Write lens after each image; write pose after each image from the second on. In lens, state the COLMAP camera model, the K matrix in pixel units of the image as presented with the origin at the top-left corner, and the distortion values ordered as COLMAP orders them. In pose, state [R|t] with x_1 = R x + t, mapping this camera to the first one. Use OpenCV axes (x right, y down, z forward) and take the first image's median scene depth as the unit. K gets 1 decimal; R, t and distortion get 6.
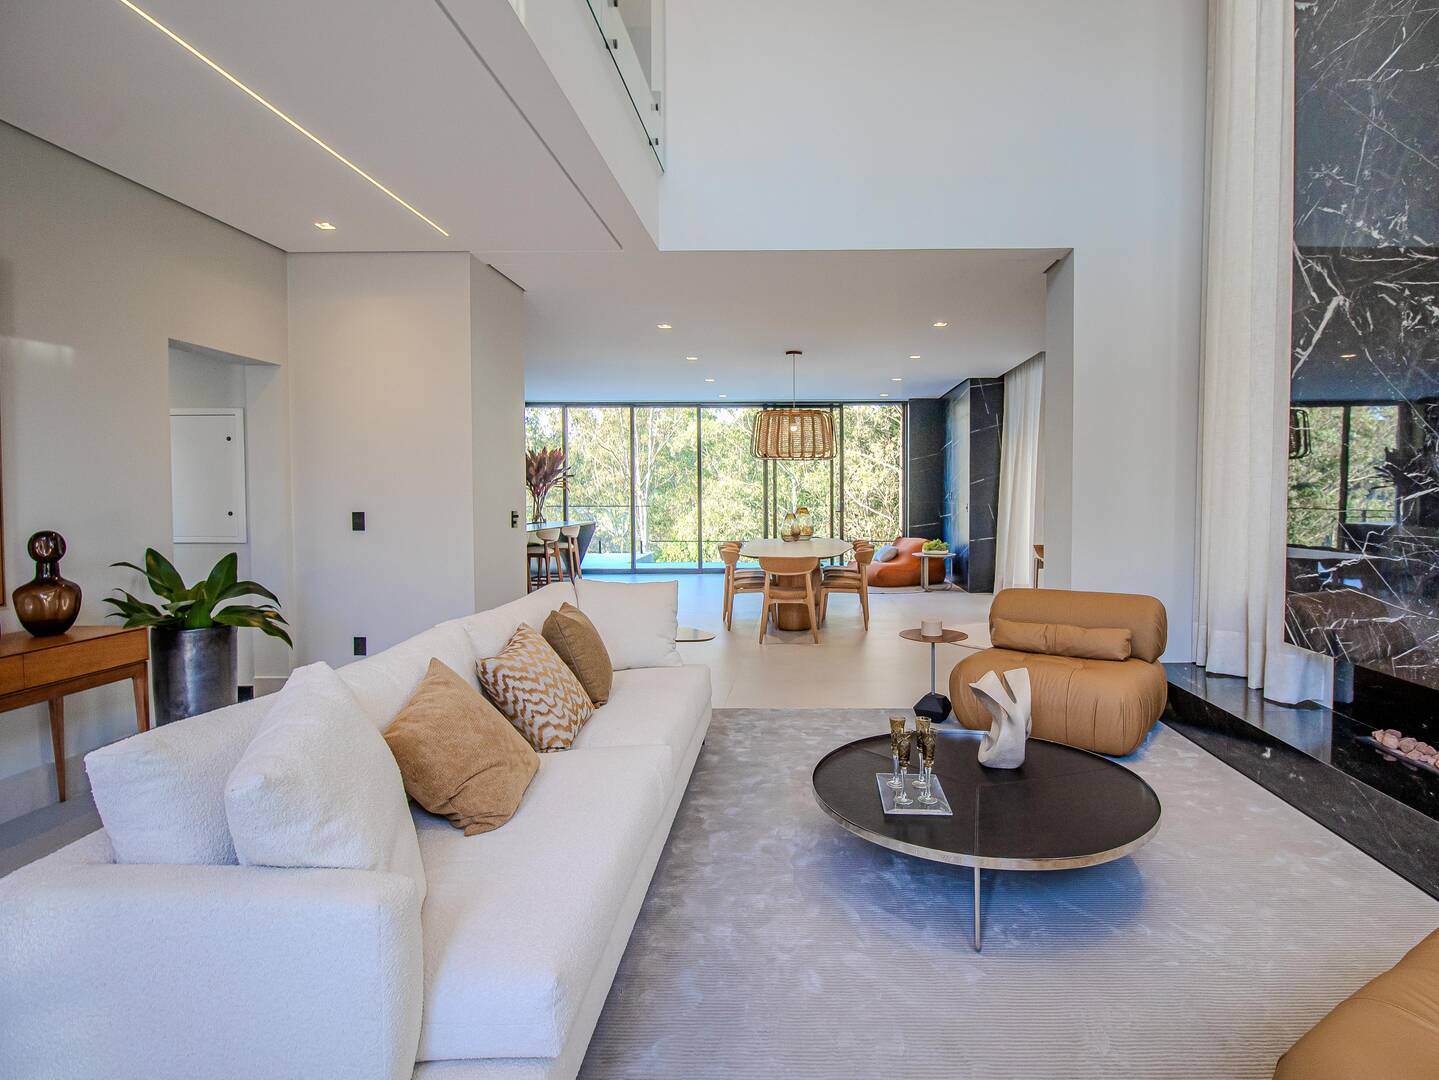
lens RADIAL K [[771.6, 0, 791.4], [0, 771.6, 522.9], [0, 0, 1]] dist [0.001530, -0.016362]
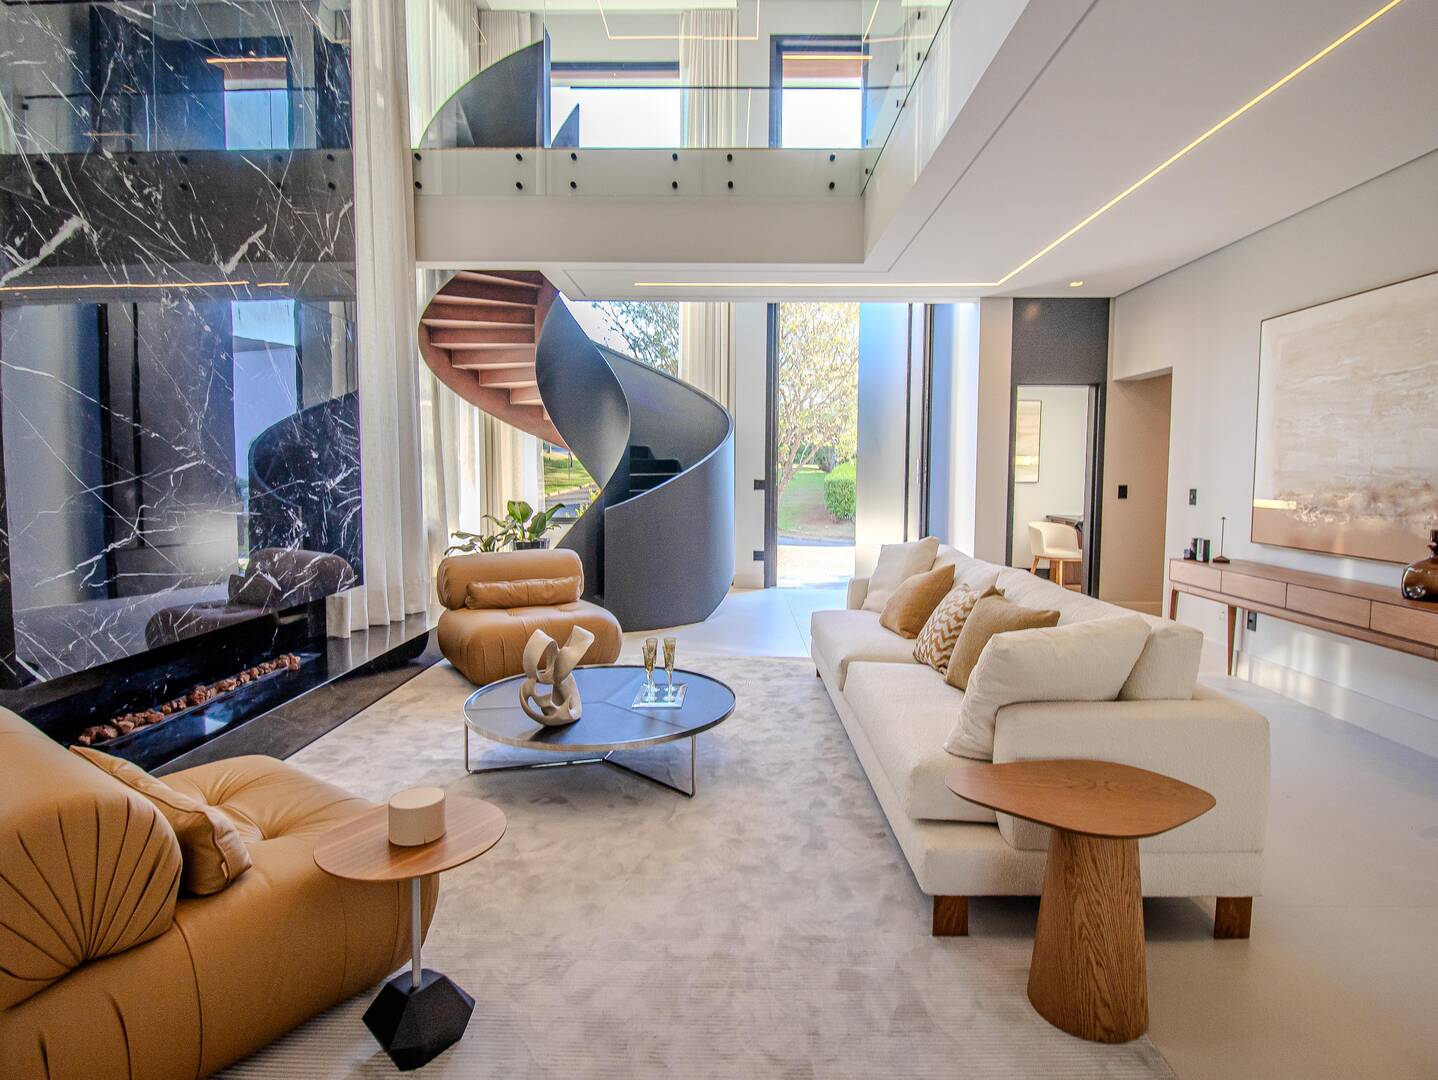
lens RADIAL K [[765.0, 0, 719.7], [0, 765.0, 524.2], [0, 0, 1]] dist [0.002365, -0.016297]
pose [[-0.999991, -0.003531, -0.002237, 0.043758], [-0.003748, 0.994349, 0.106096, -0.060230], [0.001850, 0.106103, -0.994353, 1.713386]]
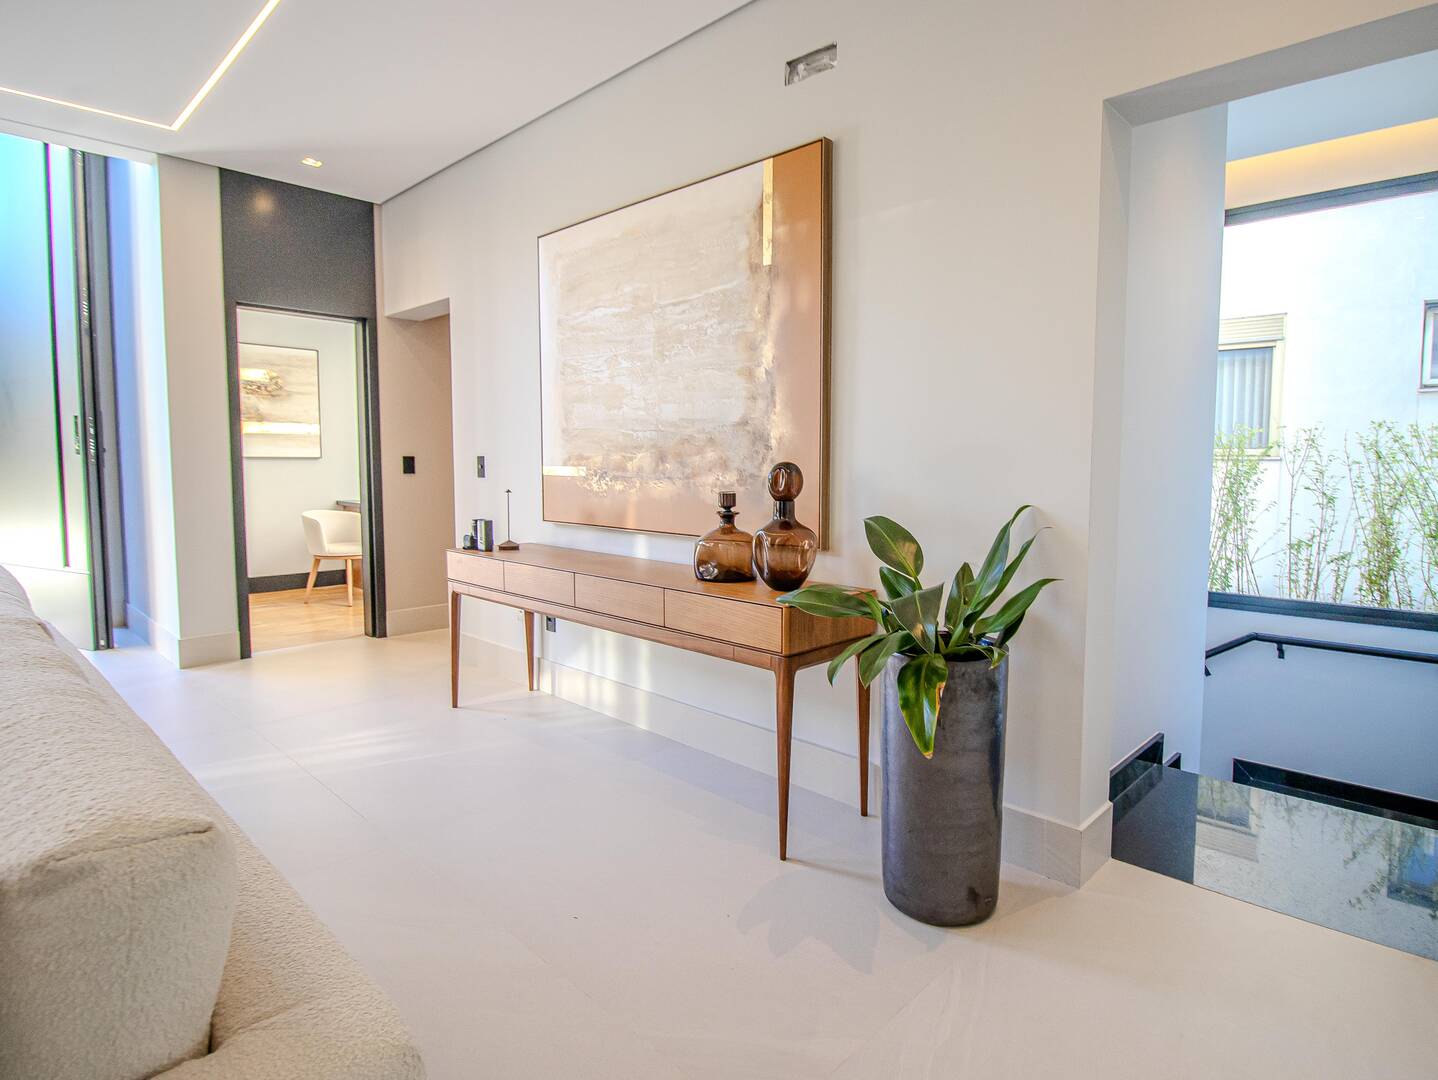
lens RADIAL K [[782.1, 0, 780.3], [0, 782.1, 522.5], [0, 0, 1]] dist [0.001443, 0.000168]
pose [[-0.655050, 0.053885, -0.753662, -0.295019], [-0.033897, 0.994354, 0.100556, -0.006992], [0.754825, 0.091416, -0.649525, 1.333399]]
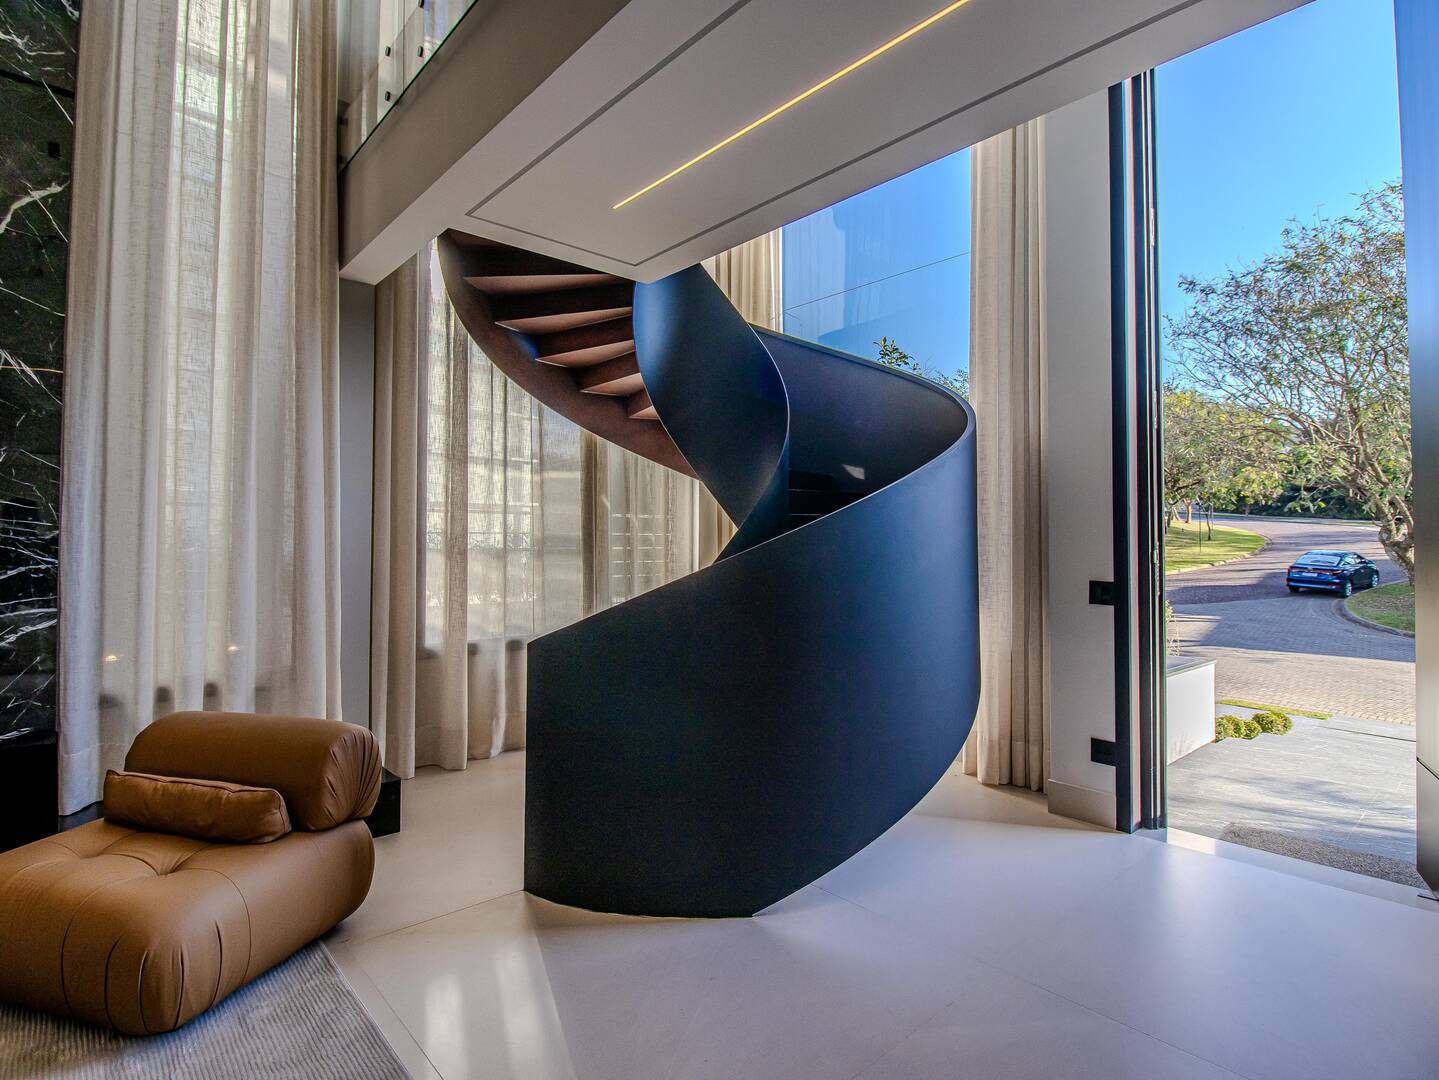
lens RADIAL K [[742.0, 0, 721.6], [0, 742.0, 522.7], [0, 0, 1]] dist [0.004191, -0.011814]
pose [[-0.683726, 0.019331, 0.729482, -0.490453], [0.027494, 0.999622, -0.000721, -0.043368], [-0.729220, 0.019564, -0.683999, 0.420889]]
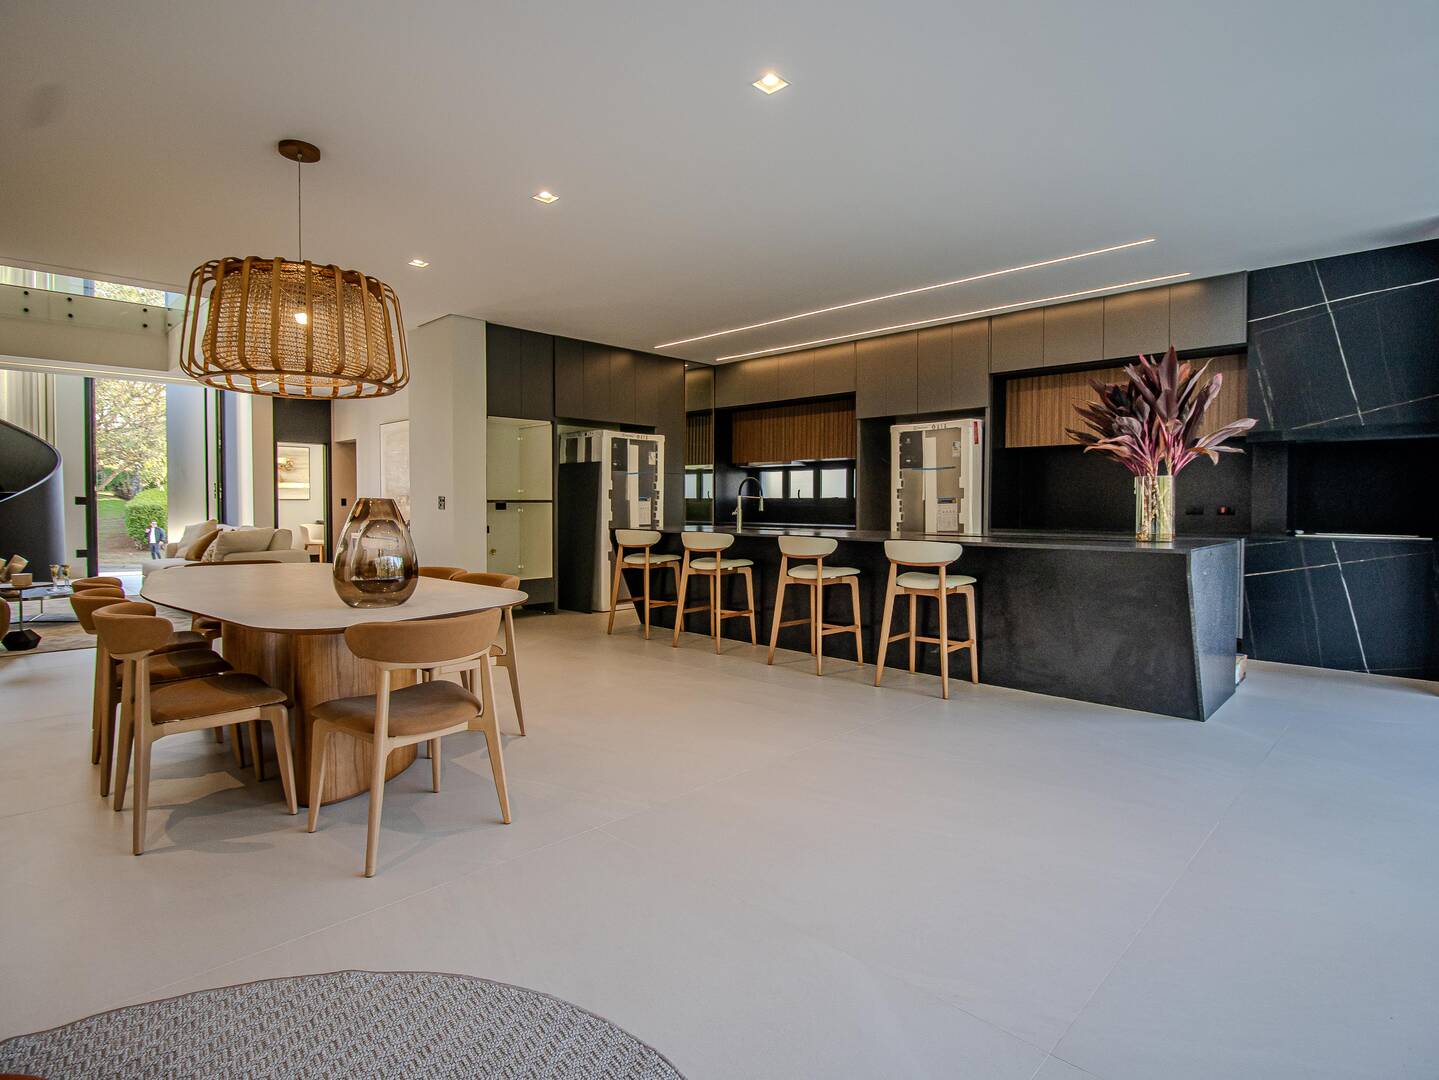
lens RADIAL K [[754.0, 0, 728.2], [0, 754.0, 524.4], [0, 0, 1]] dist [0.002337, -0.014441]
pose [[-0.681003, 0.020366, -0.731998, 0.369988], [-0.028390, 0.998127, 0.054183, -0.077807], [0.731730, 0.057680, -0.679149, 3.462289]]
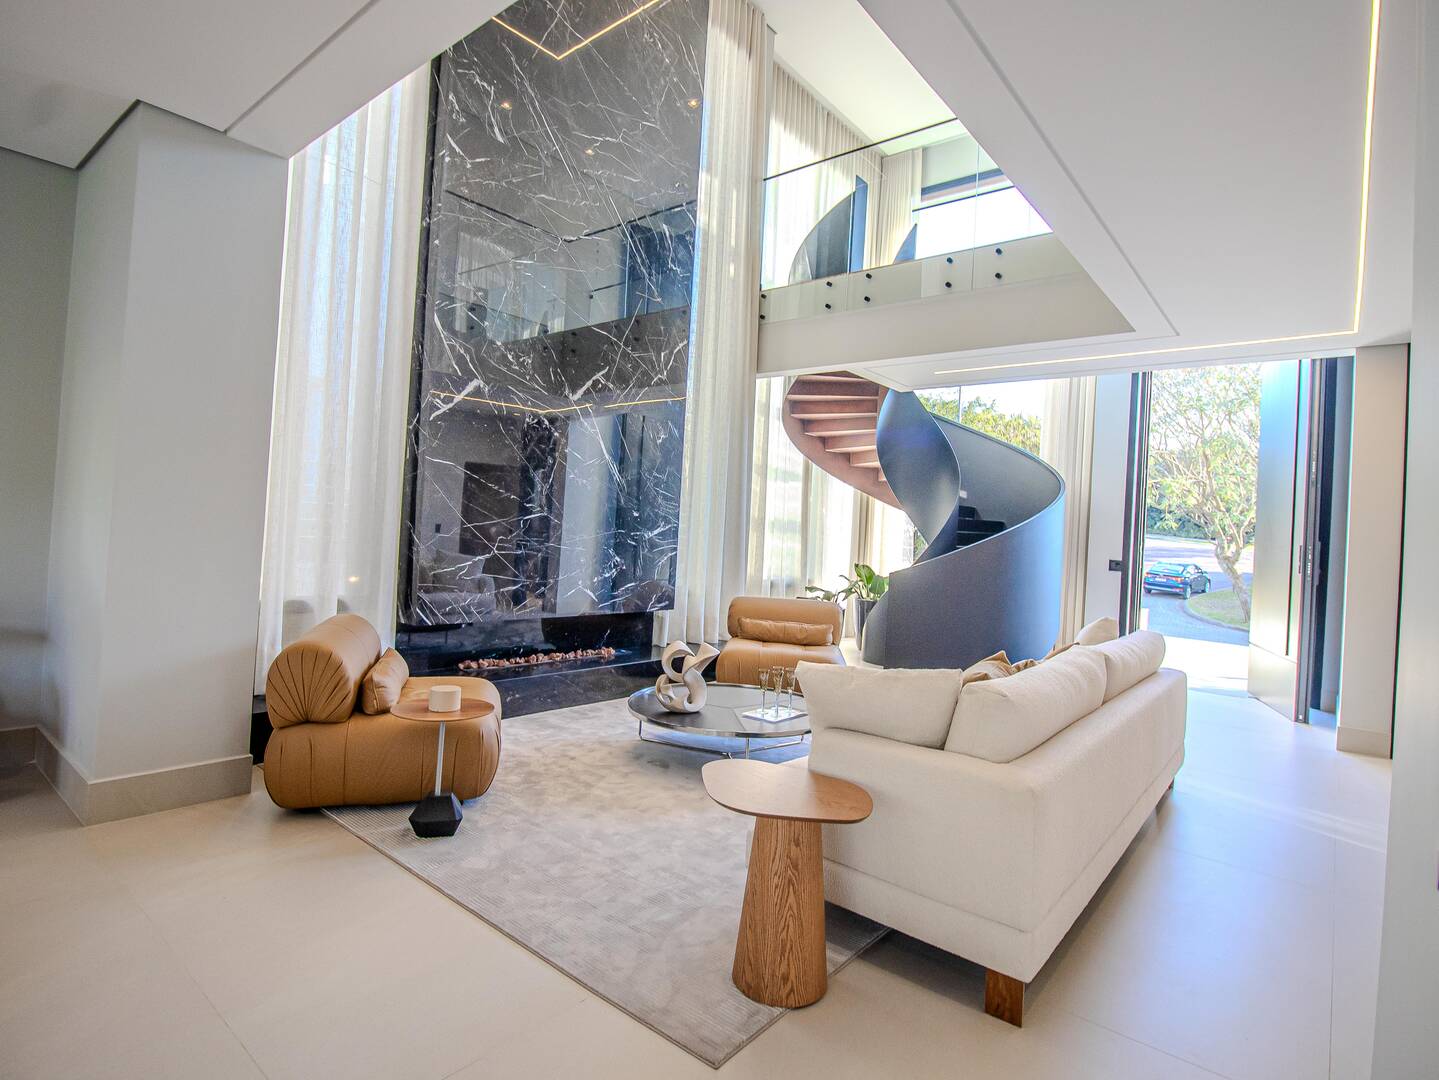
lens RADIAL K [[742.0, 0, 721.6], [0, 742.0, 522.7], [0, 0, 1]] dist [0.004191, -0.011814]
pose [[-0.783157, -0.034428, 0.620870, -0.528965], [-0.031535, 0.999380, 0.015640, -0.052049], [-0.621023, -0.007331, -0.783758, 1.728061]]
